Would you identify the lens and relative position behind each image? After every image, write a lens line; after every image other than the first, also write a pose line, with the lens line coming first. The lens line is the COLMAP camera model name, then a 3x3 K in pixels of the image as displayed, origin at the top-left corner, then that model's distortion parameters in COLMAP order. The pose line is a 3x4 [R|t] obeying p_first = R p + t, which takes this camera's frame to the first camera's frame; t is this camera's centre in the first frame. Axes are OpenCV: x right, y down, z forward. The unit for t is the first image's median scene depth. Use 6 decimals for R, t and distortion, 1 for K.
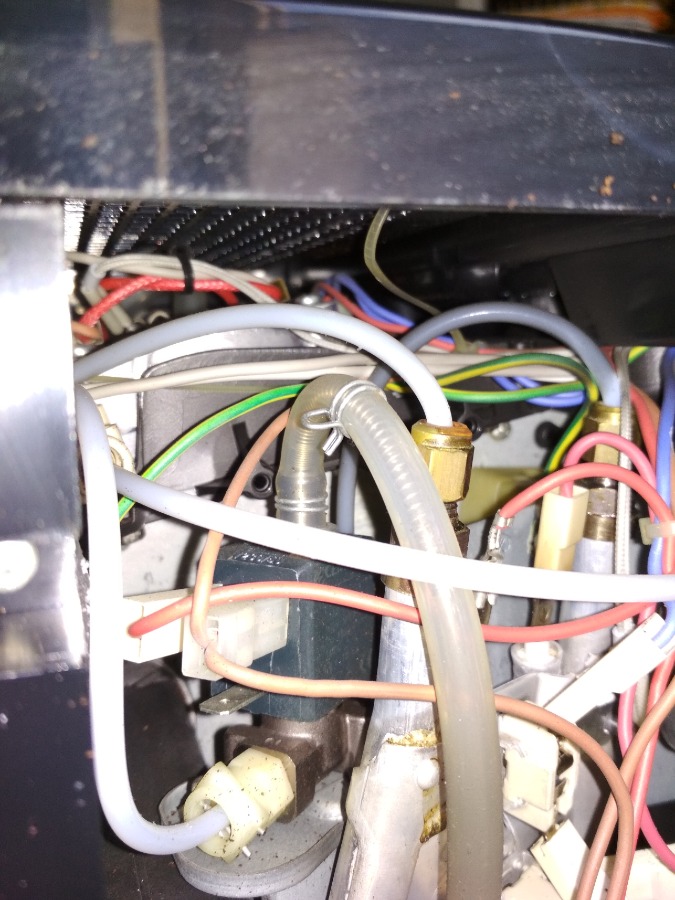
lens RADIAL K [[776.8, 0, 337.5], [0, 776.8, 450.0], [0, 0, 1]] dist [-0.002853, -0.007747]
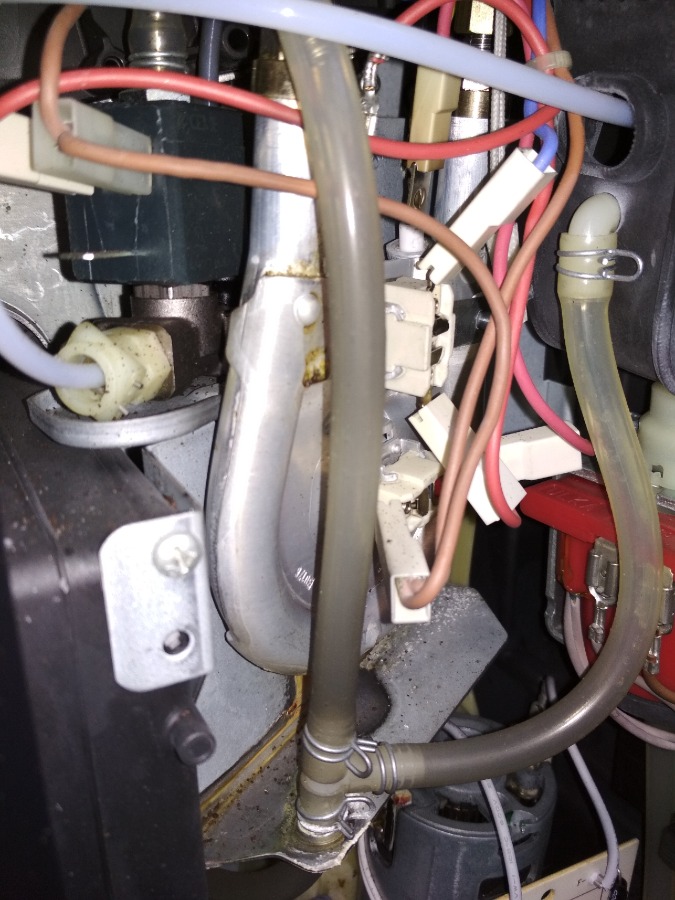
lens RADIAL K [[776.8, 0, 337.5], [0, 776.8, 450.0], [0, 0, 1]] dist [-0.002853, -0.007747]
pose [[0.983692, -0.054128, 0.171522, -0.024167], [0.022165, 0.982854, 0.183046, 0.402501], [-0.178489, -0.176260, 0.968026, 0.014514]]
